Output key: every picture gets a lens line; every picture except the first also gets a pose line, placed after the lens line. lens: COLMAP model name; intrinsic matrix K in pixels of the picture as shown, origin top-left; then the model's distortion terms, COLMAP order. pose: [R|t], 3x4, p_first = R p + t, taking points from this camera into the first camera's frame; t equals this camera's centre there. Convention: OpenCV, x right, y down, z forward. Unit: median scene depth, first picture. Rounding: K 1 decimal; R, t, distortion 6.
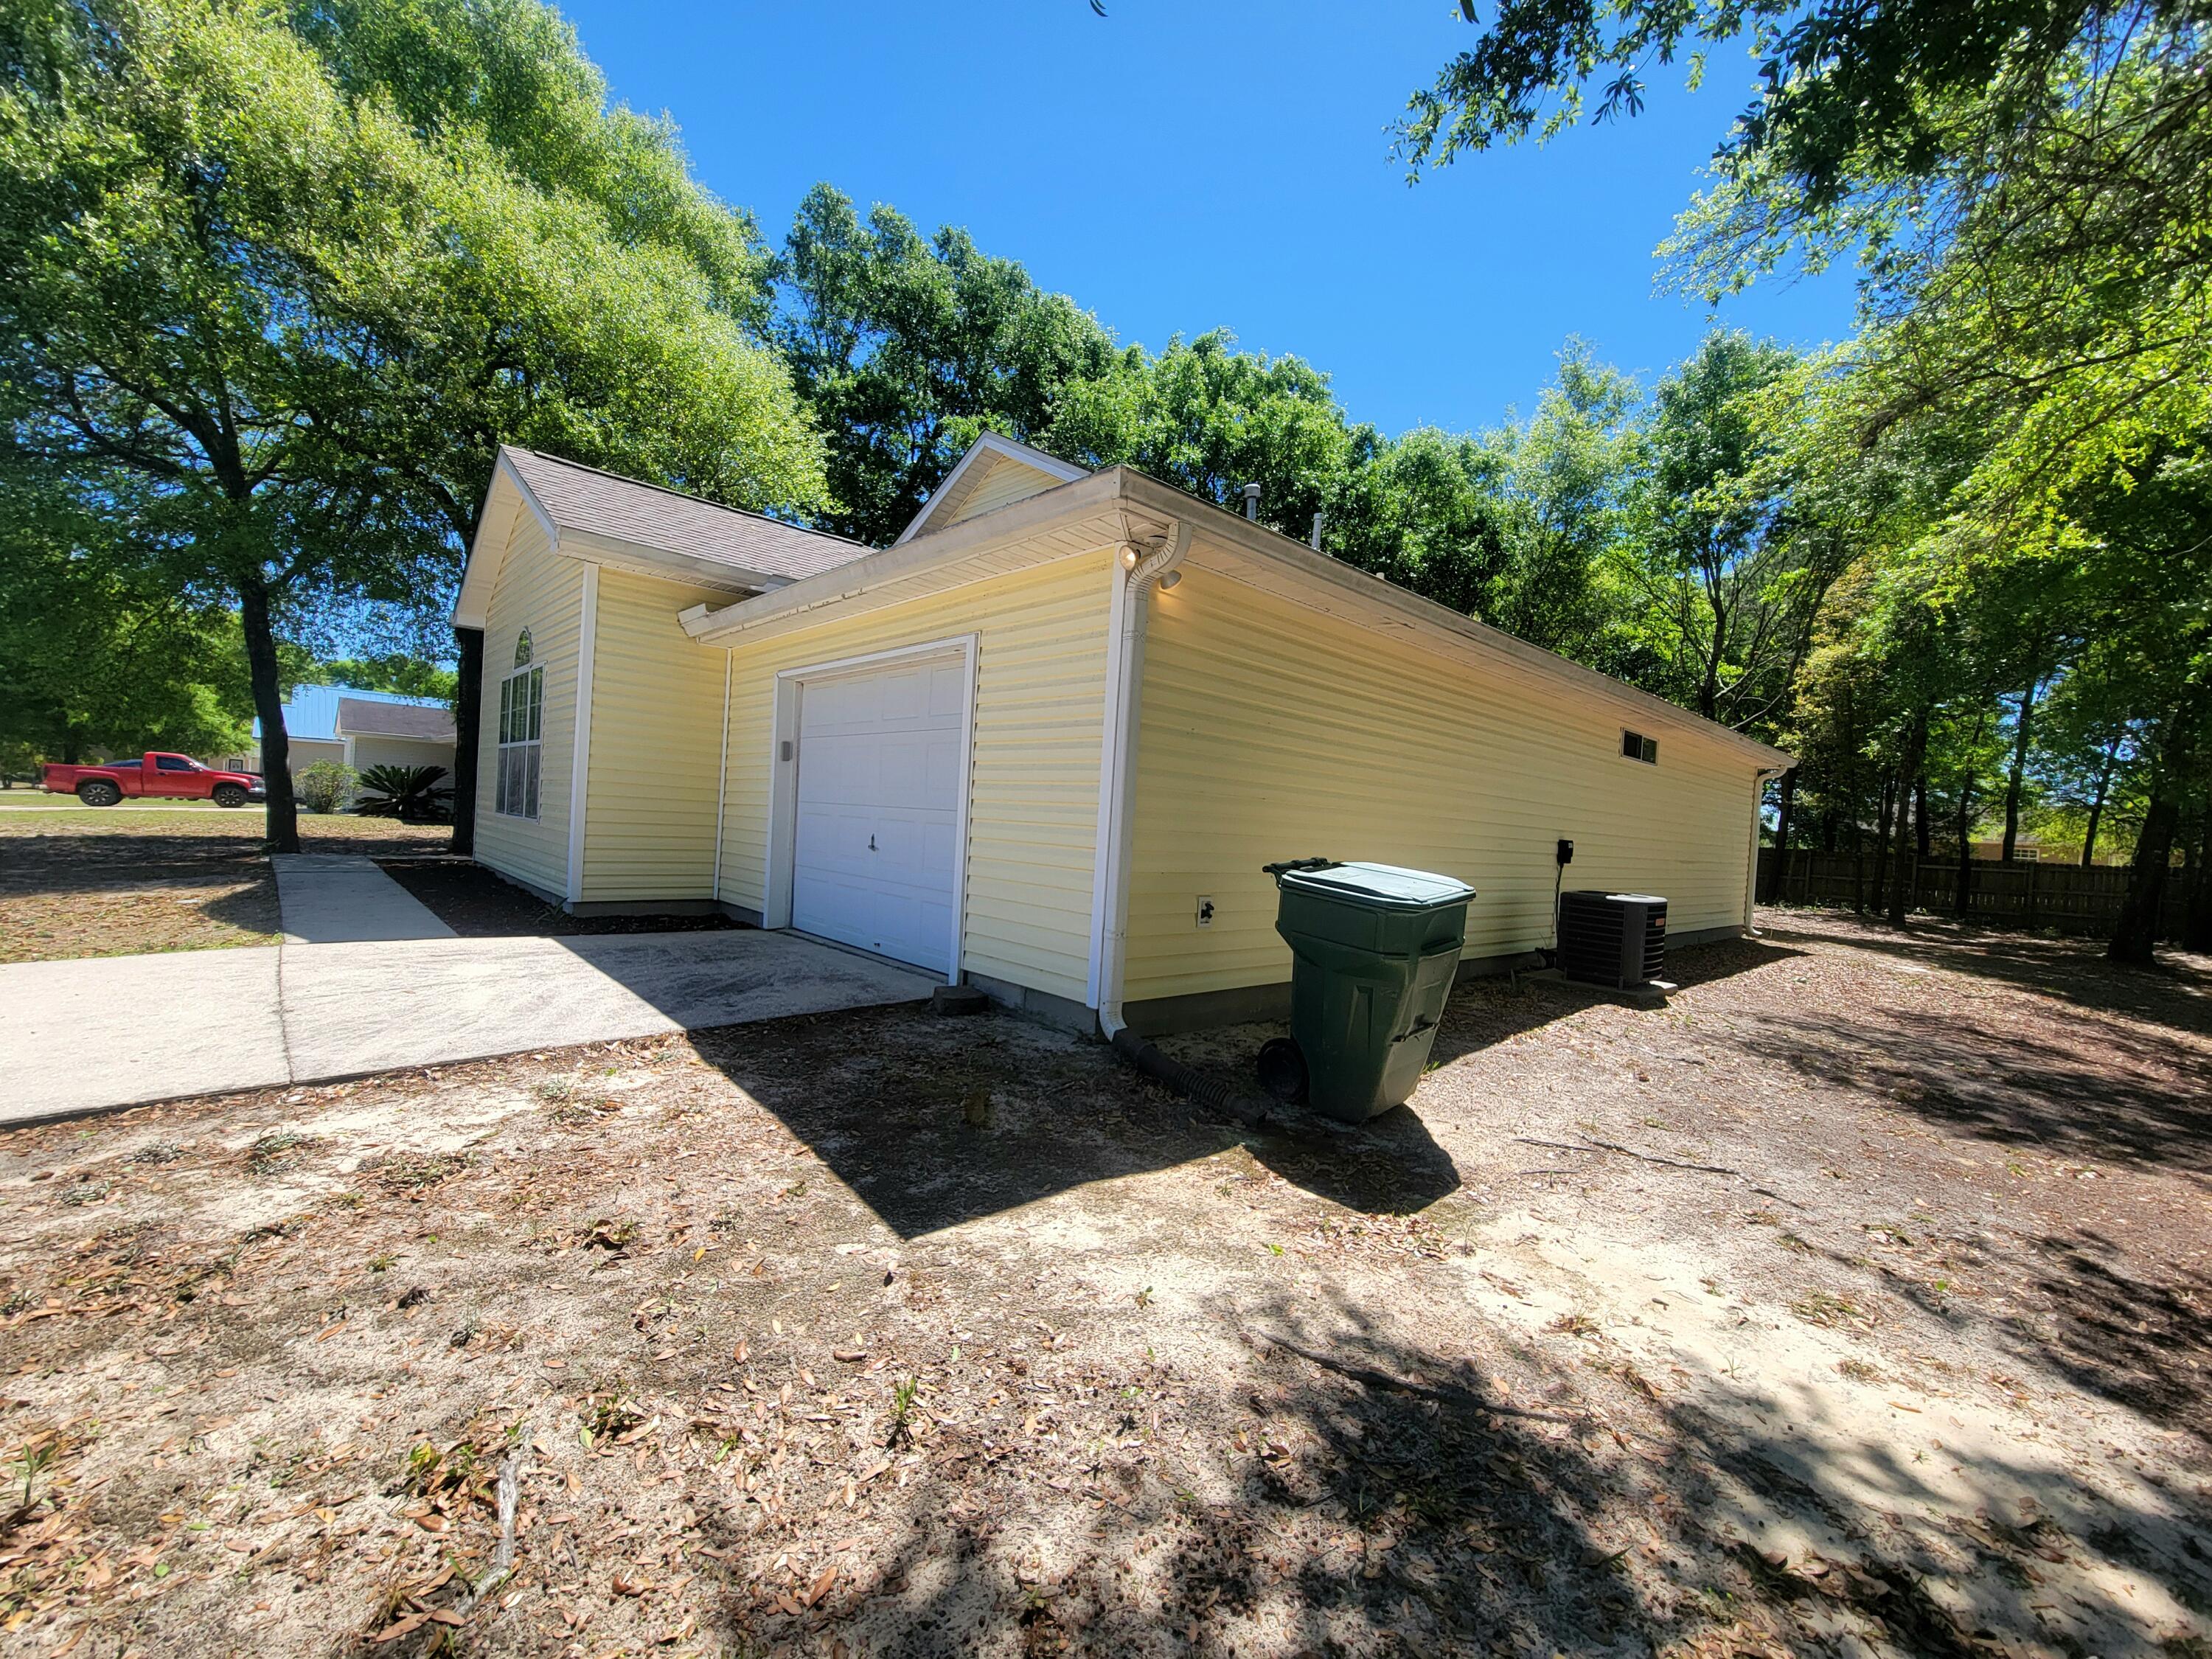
lens RADIAL K [[901.8, 0, 1111.9], [0, 901.8, 820.7], [0, 0, 1]] dist [0.003699, -0.001390]
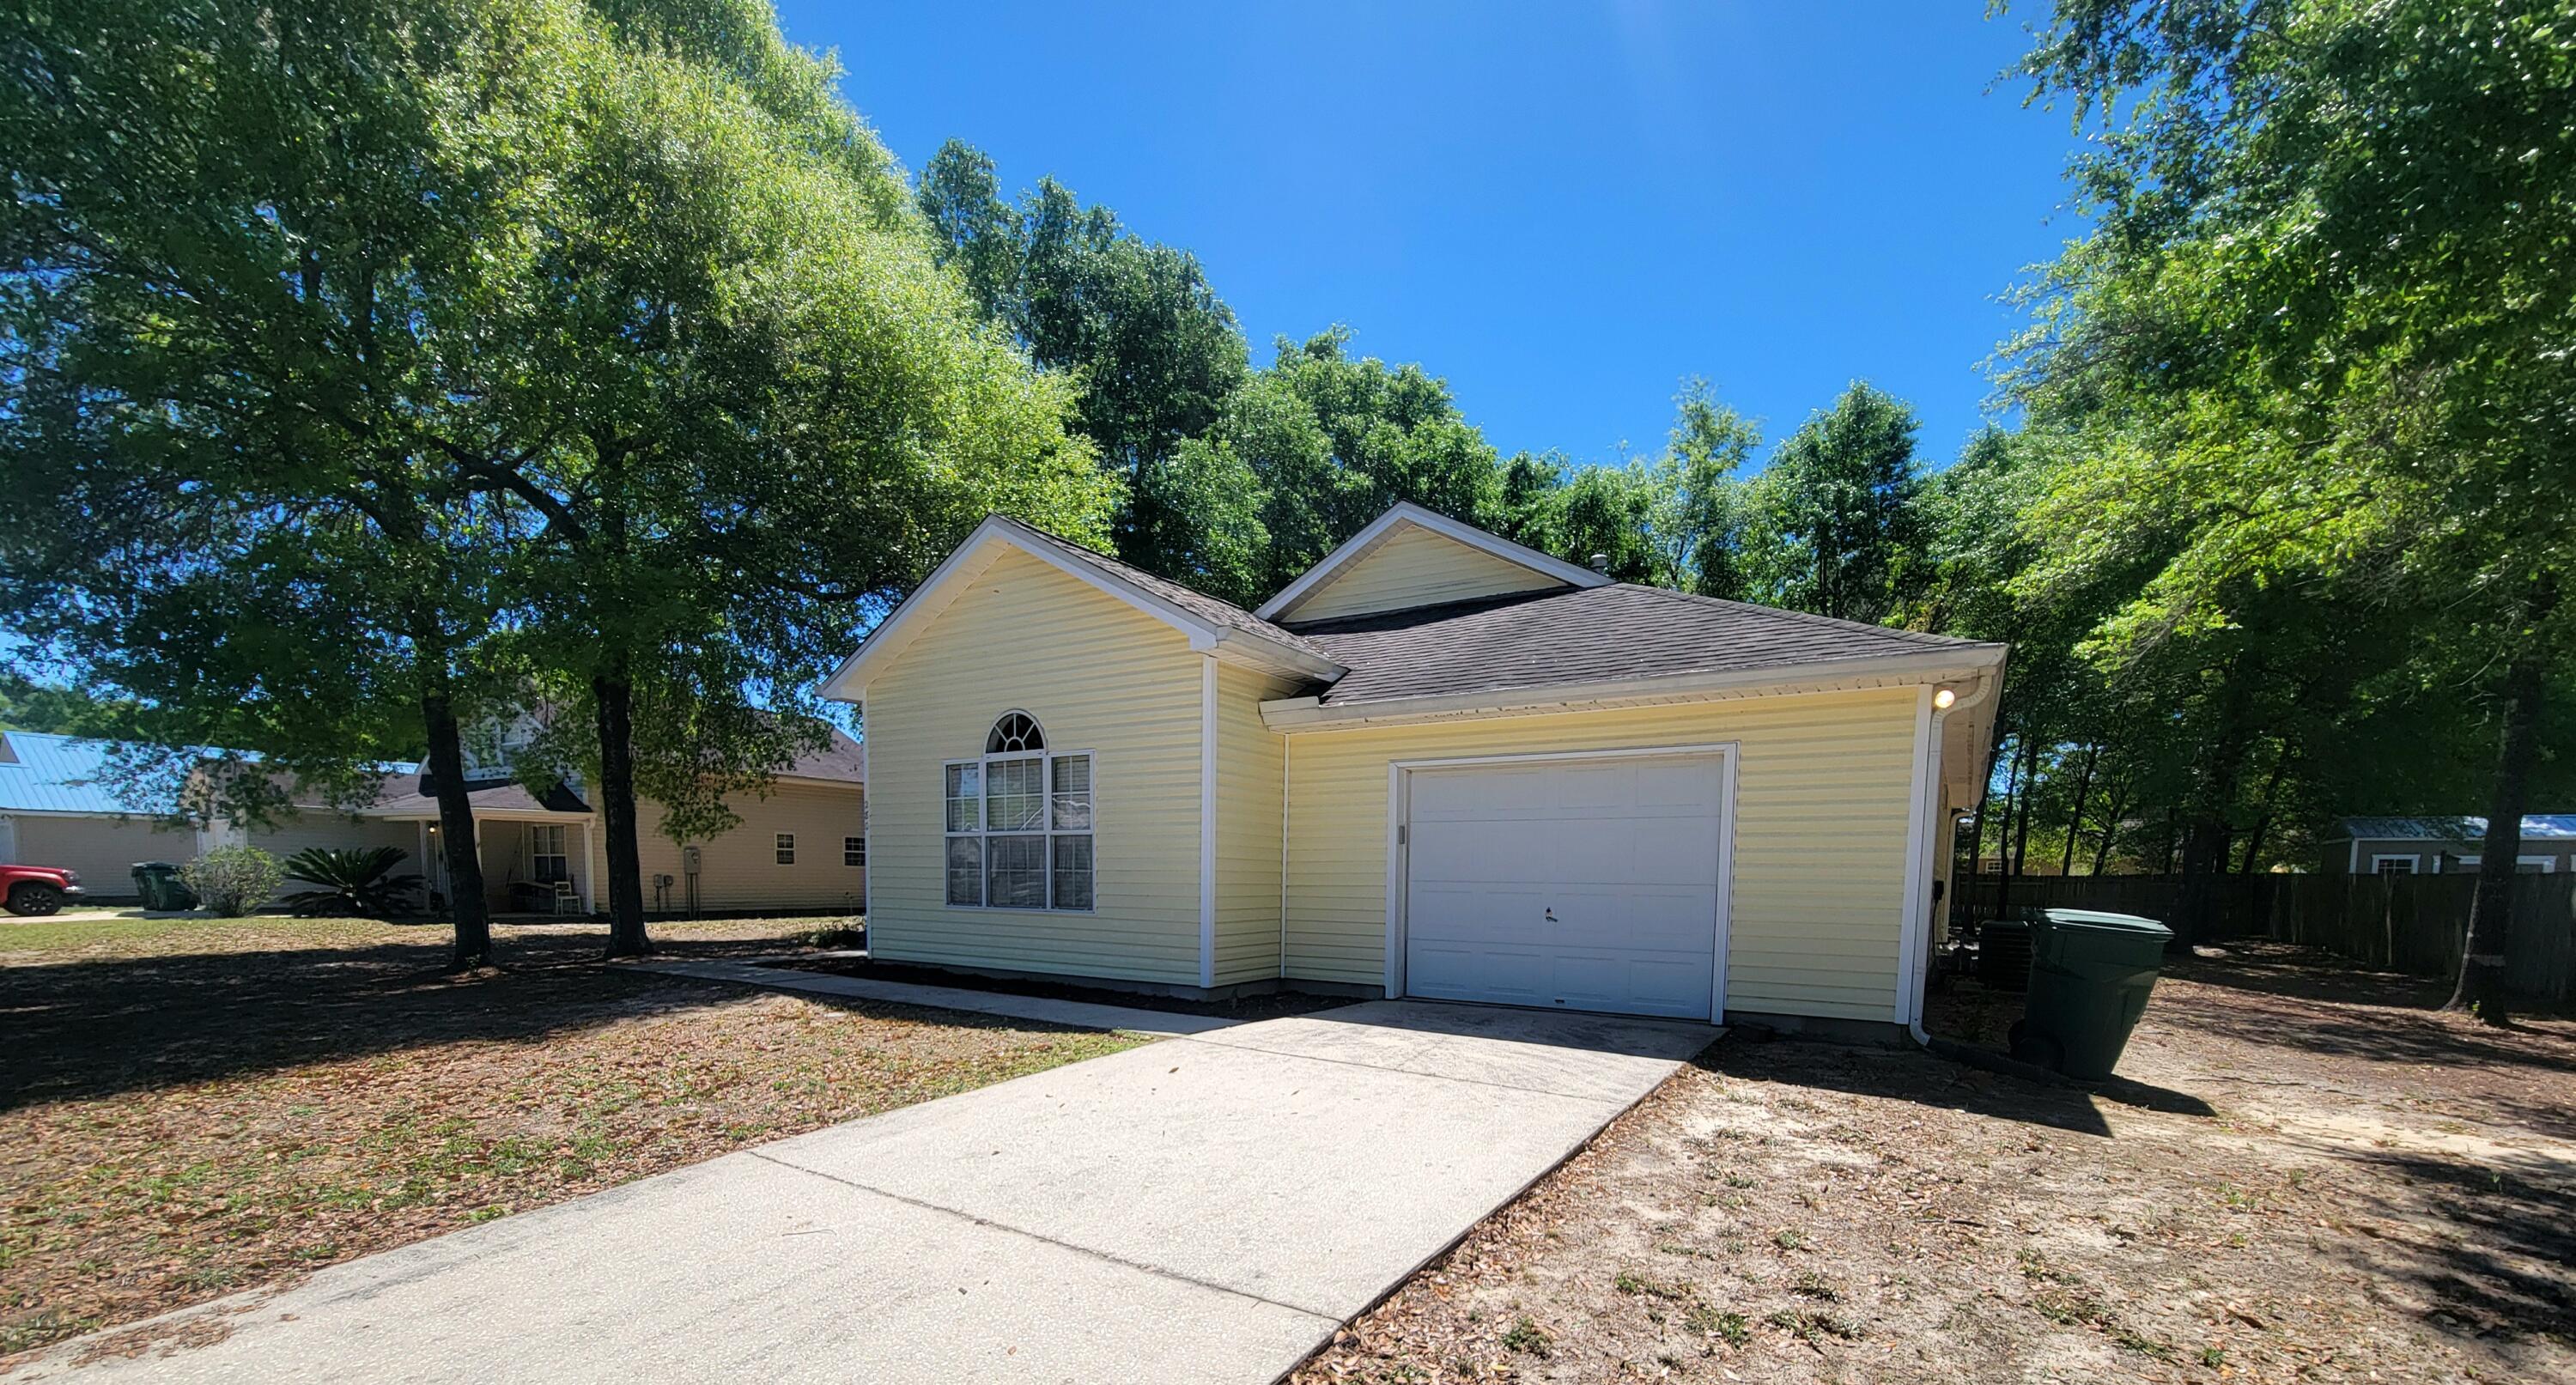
lens RADIAL K [[1078.1, 0, 1269.1], [0, 1078.1, 956.2], [0, 0, 1]] dist [0.003110, 0.000264]
pose [[0.970811, -0.057580, 0.232831, -0.318976], [0.039855, 0.995987, 0.080132, -0.016285], [-0.236511, -0.068514, 0.969210, -0.088601]]
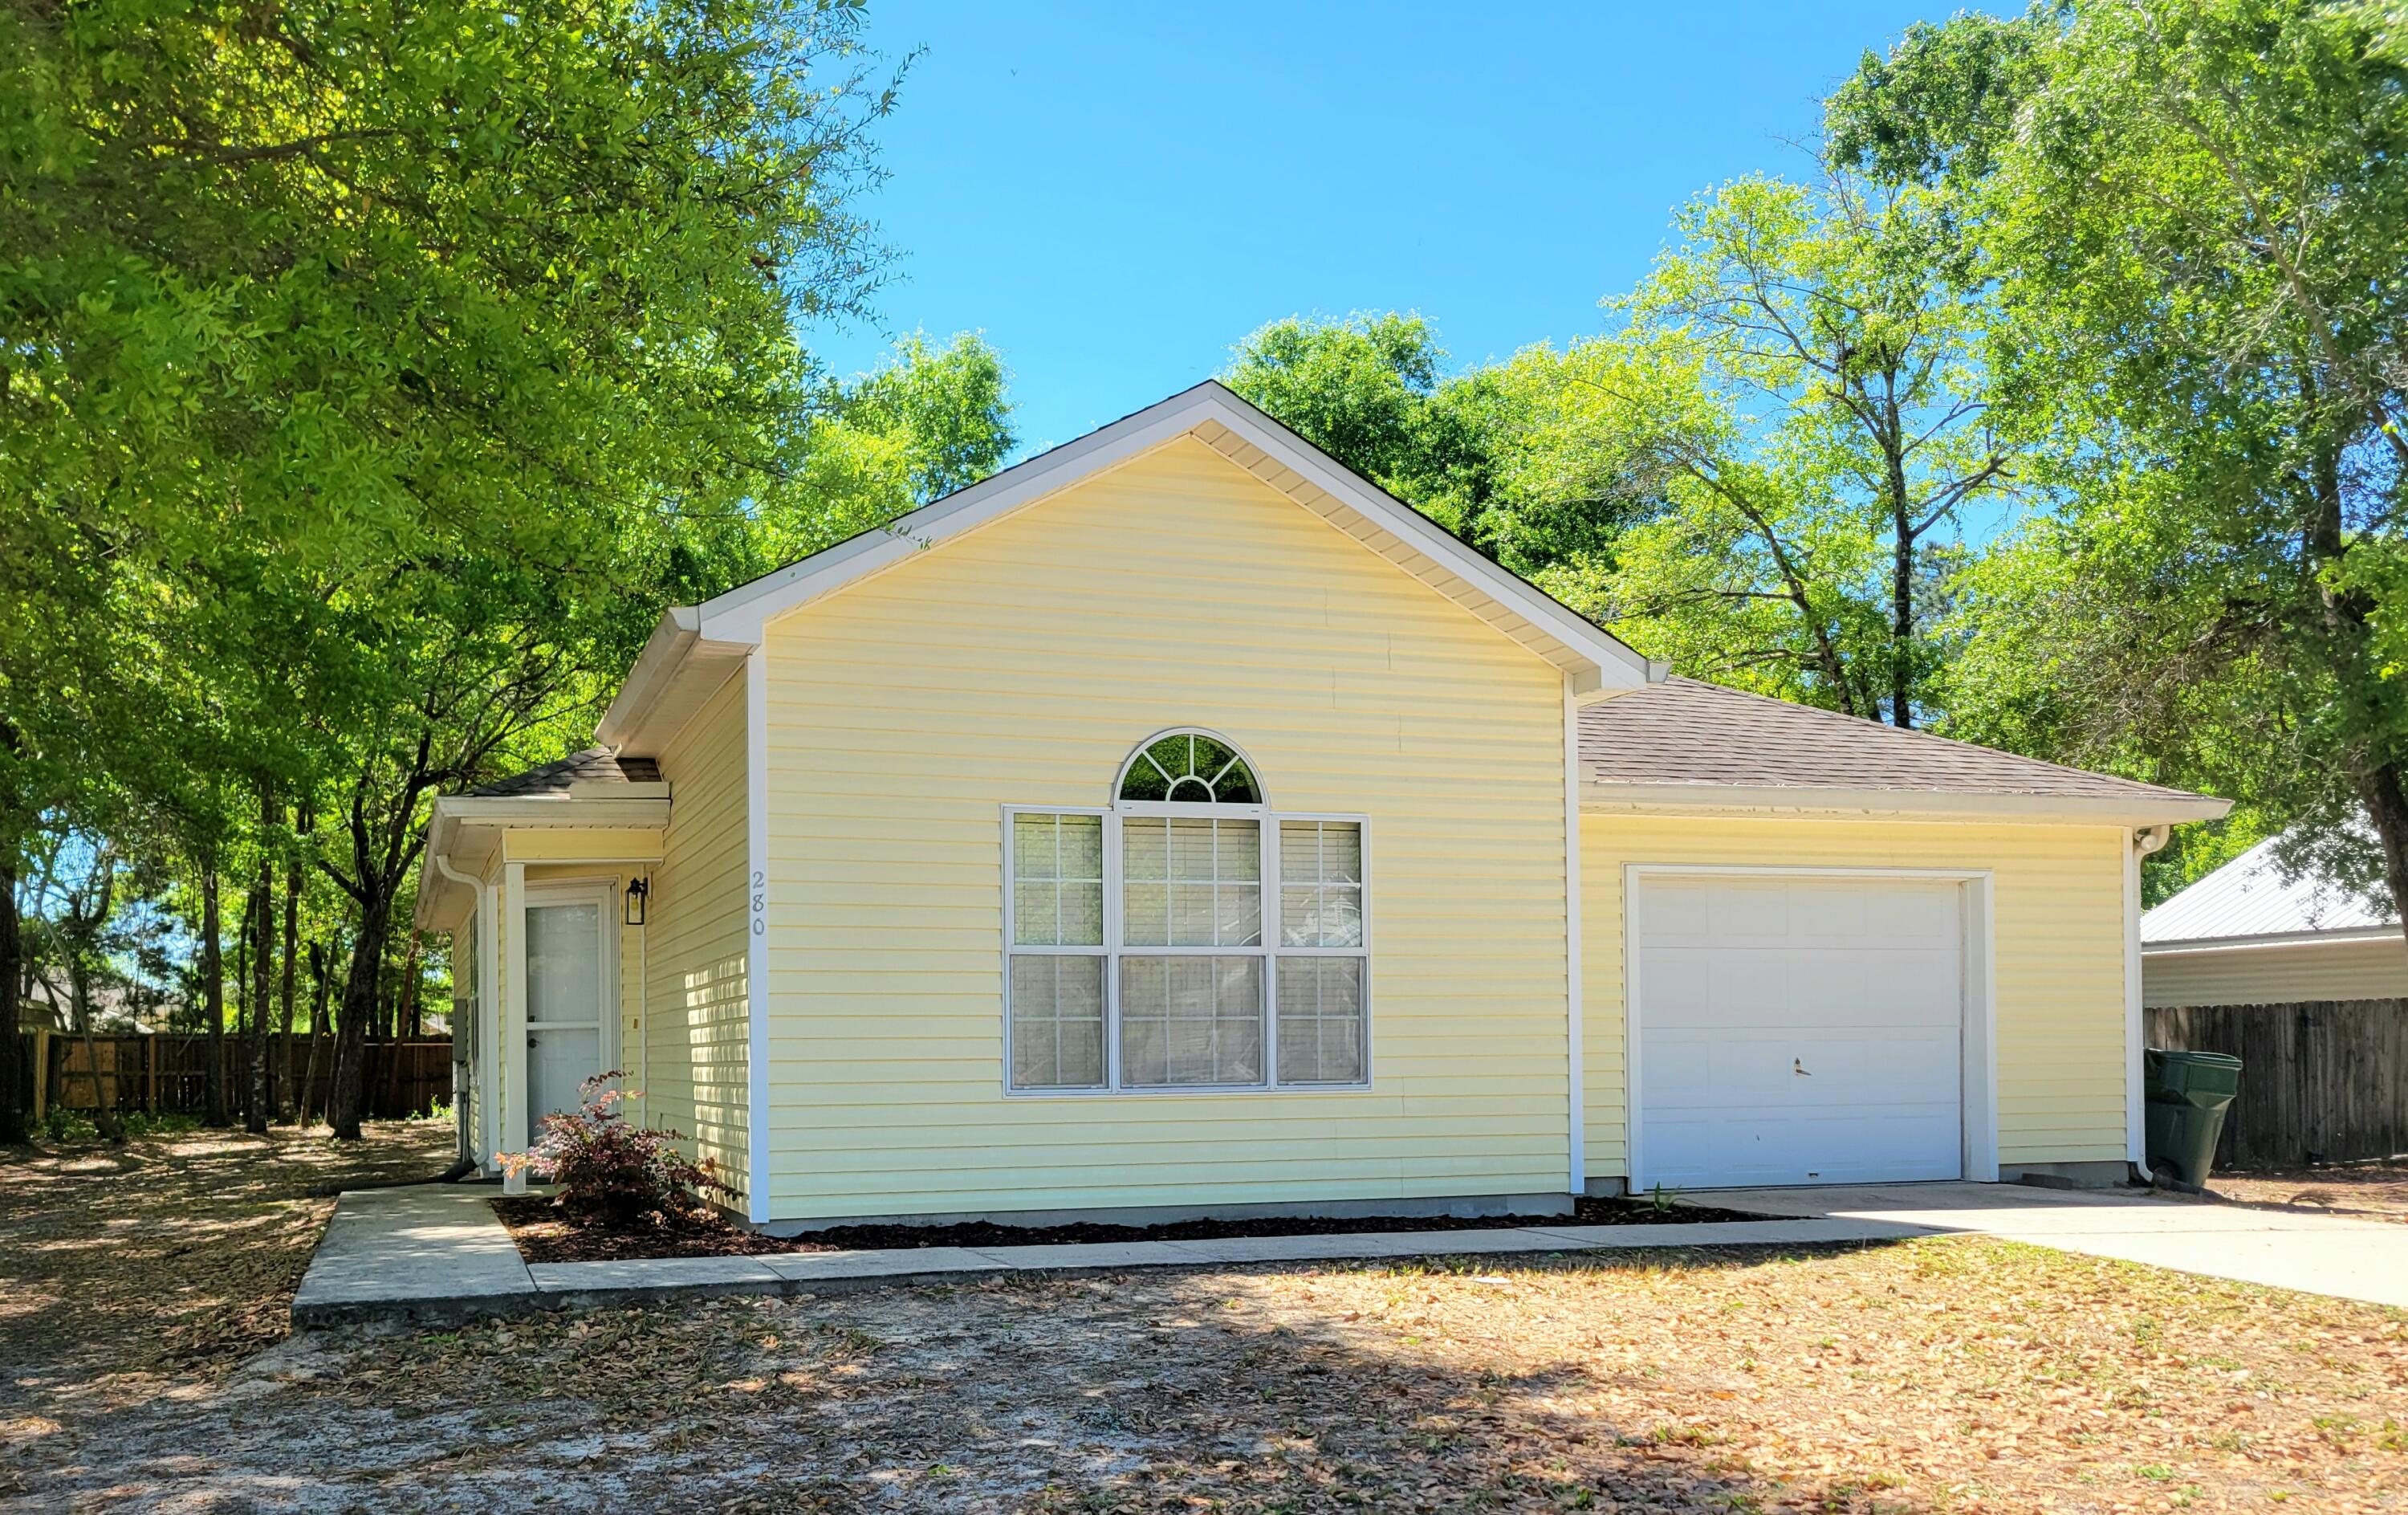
lens RADIAL K [[2025.0, 0, 1049.7], [0, 2025.0, 1031.1], [0, 0, 1]] dist [0.039314, -0.014669]
pose [[0.403563, -0.047113, 0.913738, -0.807737], [0.039036, 0.998651, 0.034250, -0.037172], [-0.914119, 0.021847, 0.404857, 0.265483]]
